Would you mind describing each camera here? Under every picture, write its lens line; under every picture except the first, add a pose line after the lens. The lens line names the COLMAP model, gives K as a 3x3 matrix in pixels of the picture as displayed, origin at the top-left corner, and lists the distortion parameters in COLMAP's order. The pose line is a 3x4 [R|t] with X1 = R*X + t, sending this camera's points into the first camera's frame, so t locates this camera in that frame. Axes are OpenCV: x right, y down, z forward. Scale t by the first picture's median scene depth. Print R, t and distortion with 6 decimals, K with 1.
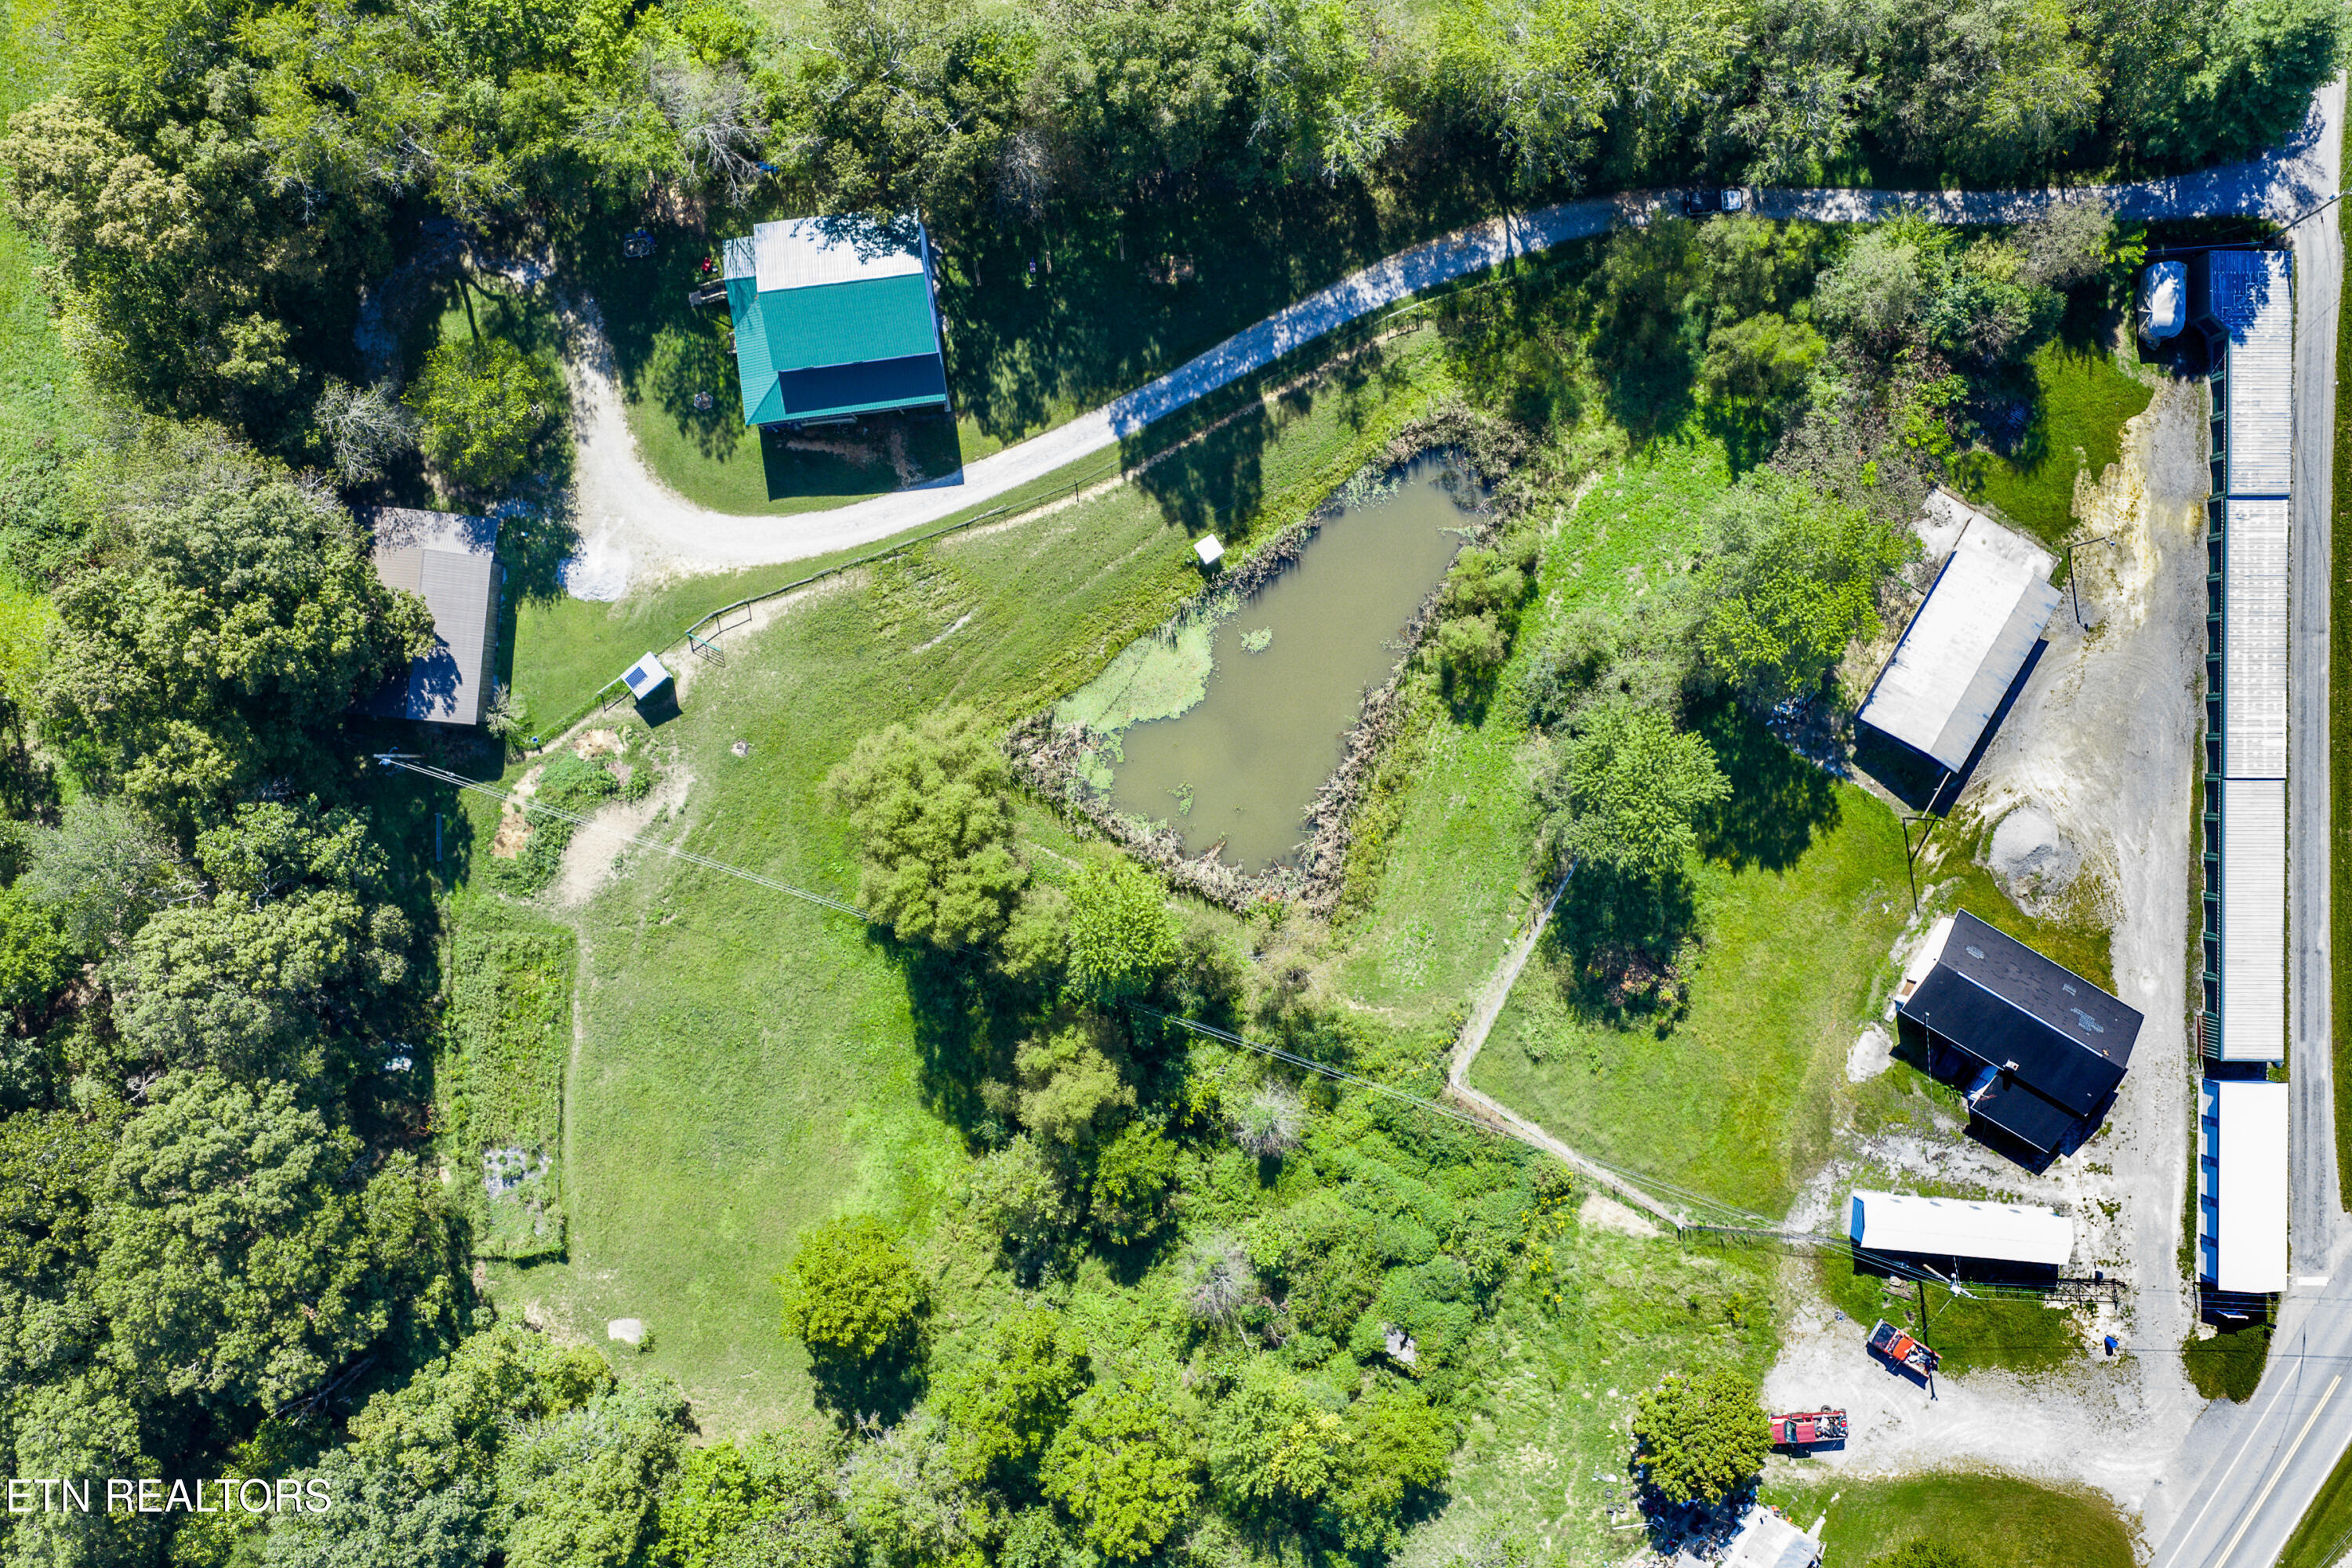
lens RADIAL K [[1967.1, 0, 1172.1], [0, 1967.1, 783.7], [0, 0, 1]] dist [0.006499, -0.001756]
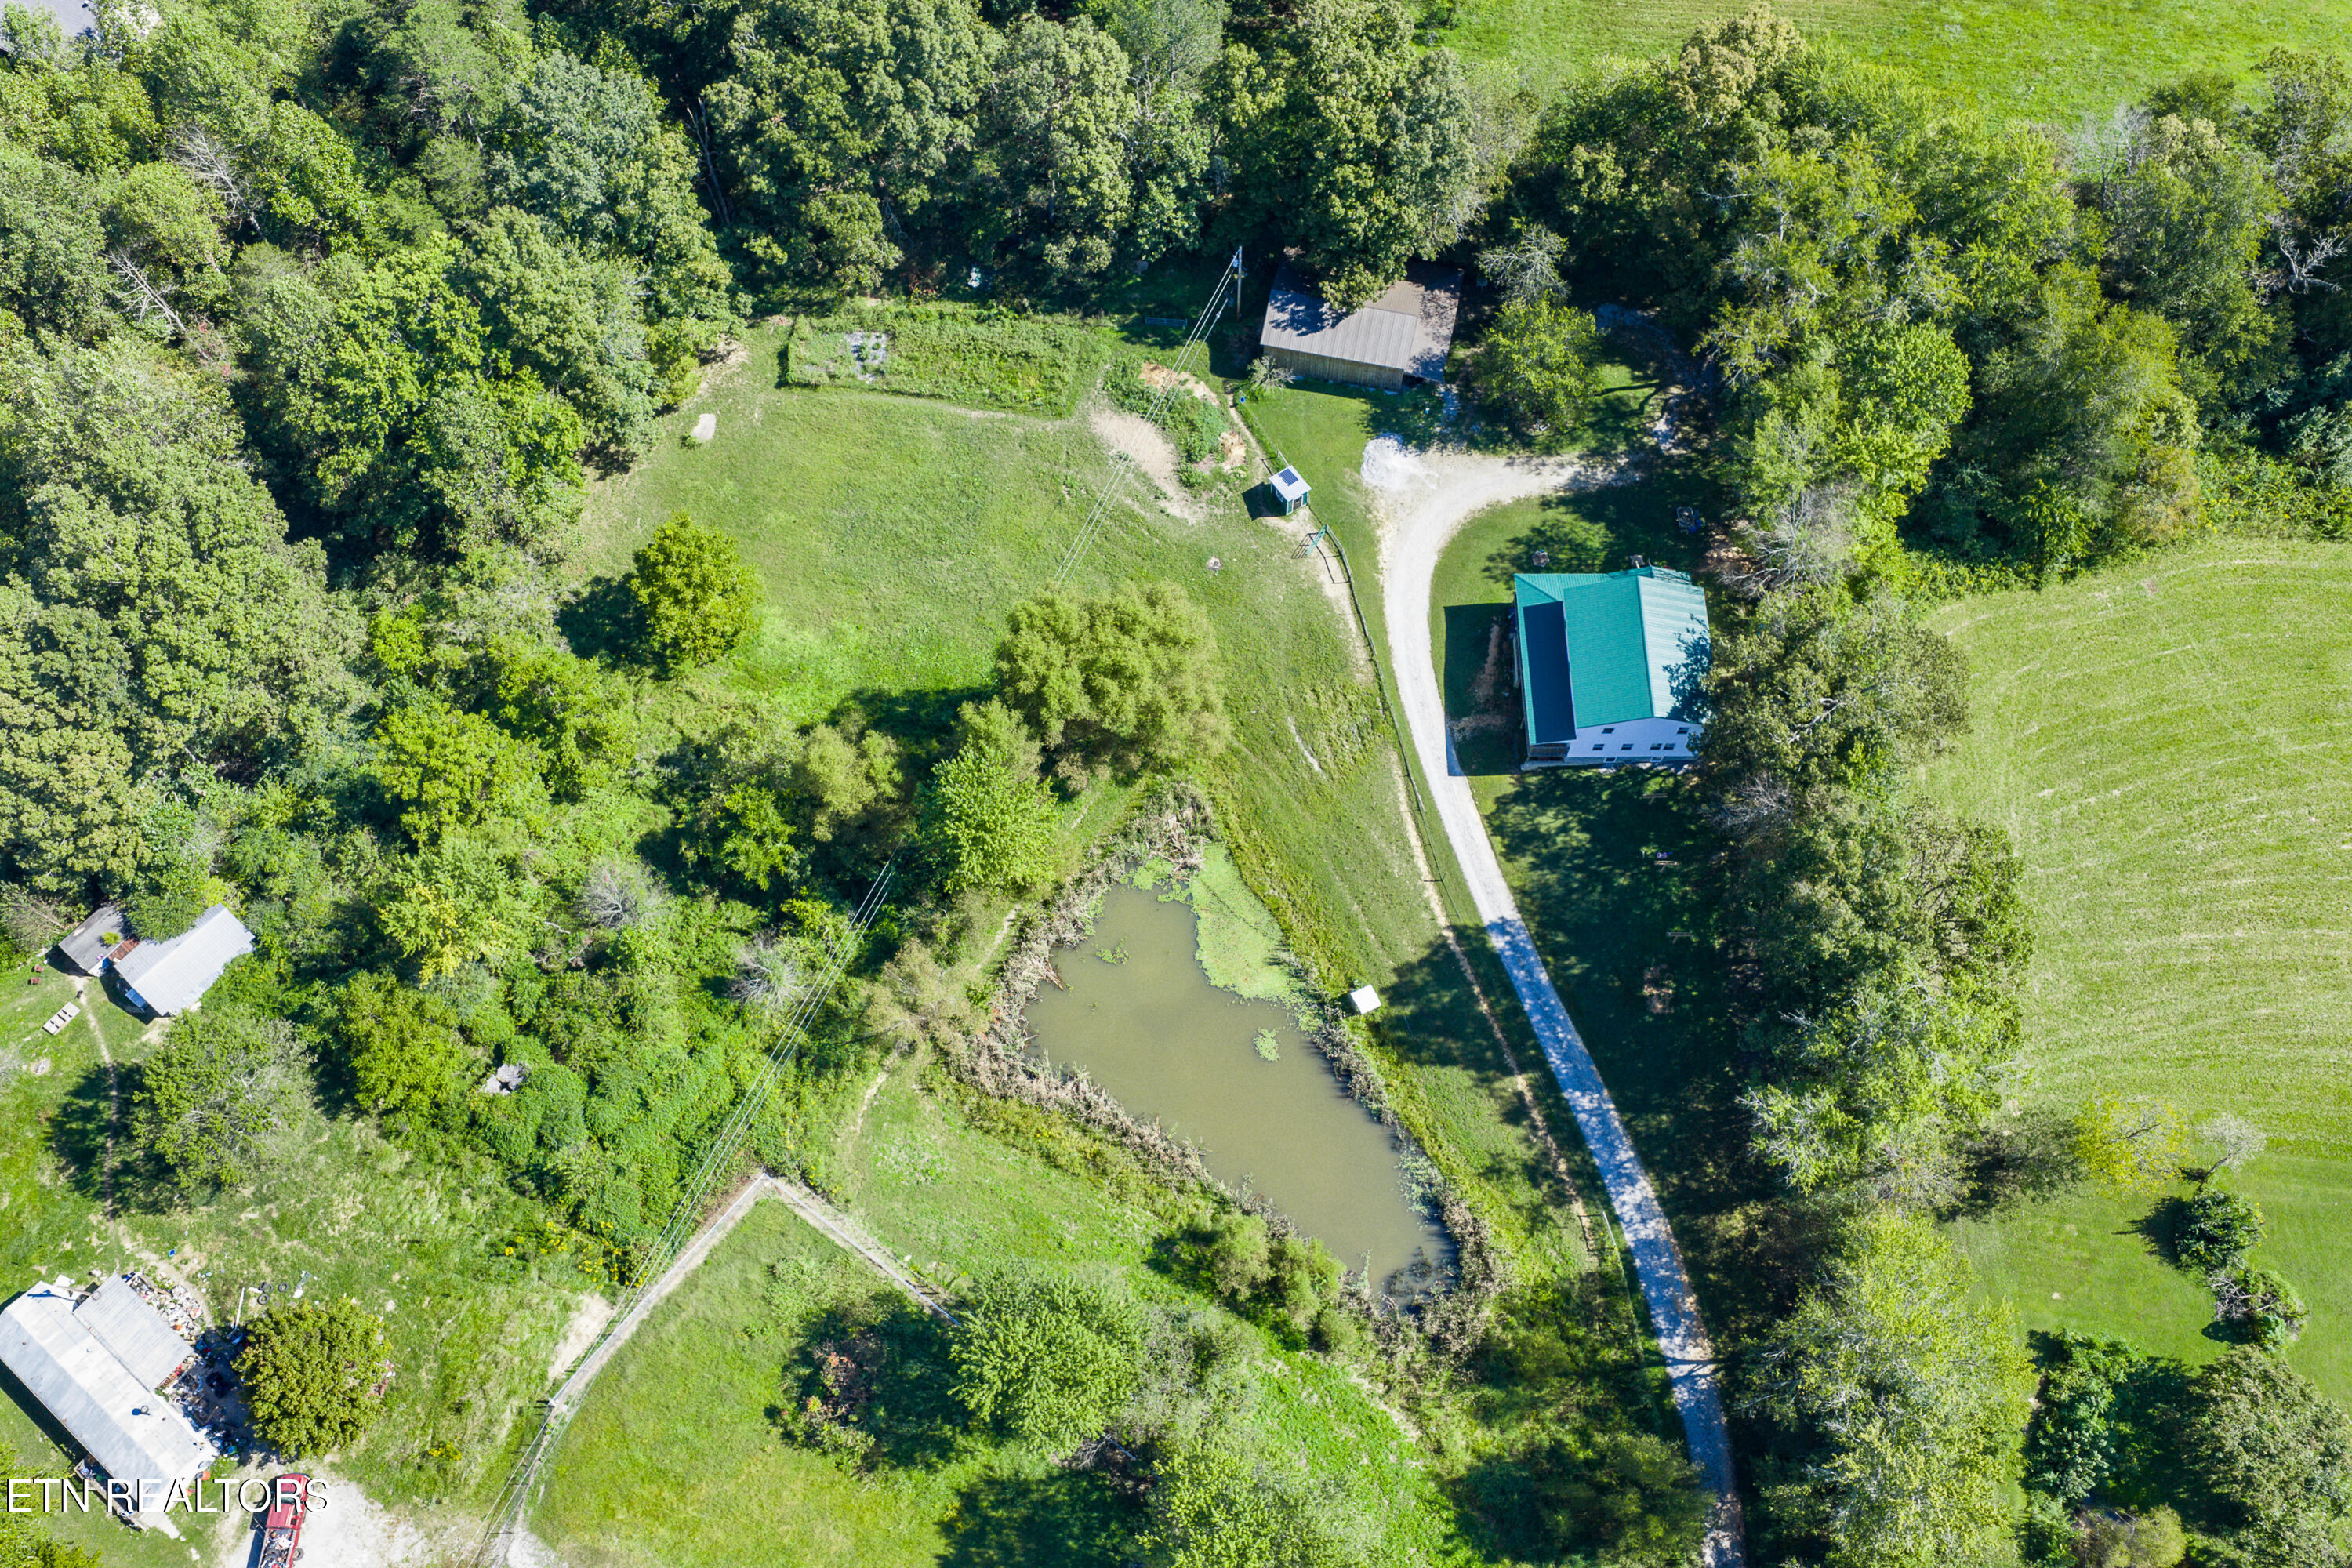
lens RADIAL K [[1967.1, 0, 1175.9], [0, 1967.1, 780.1], [0, 0, 1]] dist [0.006499, -0.001756]
pose [[-0.121038, 0.896439, -0.426318, 0.346146], [-0.992648, -0.109427, 0.051728, -0.065594], [-0.000279, 0.429445, 0.903093, 0.086143]]
